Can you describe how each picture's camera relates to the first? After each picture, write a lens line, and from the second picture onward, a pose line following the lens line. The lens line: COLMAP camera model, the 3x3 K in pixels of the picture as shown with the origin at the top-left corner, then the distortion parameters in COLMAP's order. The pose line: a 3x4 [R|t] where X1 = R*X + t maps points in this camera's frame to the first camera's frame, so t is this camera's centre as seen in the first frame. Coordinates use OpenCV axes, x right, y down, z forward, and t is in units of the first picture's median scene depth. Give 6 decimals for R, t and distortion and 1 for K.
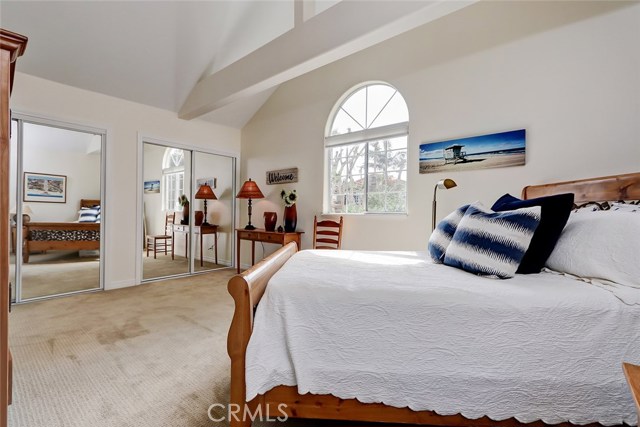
lens RADIAL K [[292.5, 0, 324.5], [0, 292.5, 209.8], [0, 0, 1]] dist [-0.000768, -0.000240]
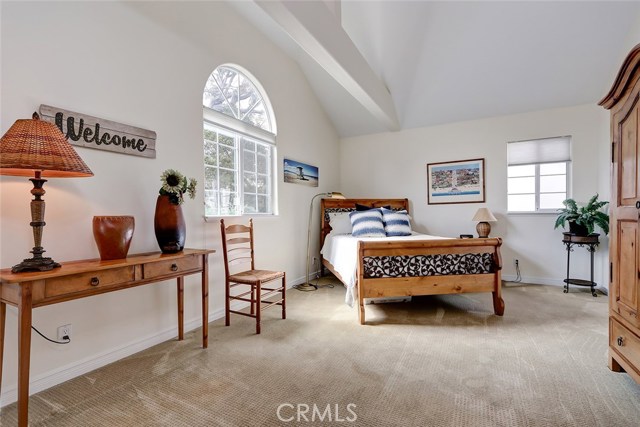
lens RADIAL K [[292.5, 0, 324.5], [0, 292.5, 209.8], [0, 0, 1]] dist [-0.000768, -0.000240]
pose [[-0.219456, 0.006023, 0.975604, -0.679006], [0.004143, 0.999978, -0.005242, 0.002201], [-0.975614, 0.002892, -0.219476, 0.814117]]
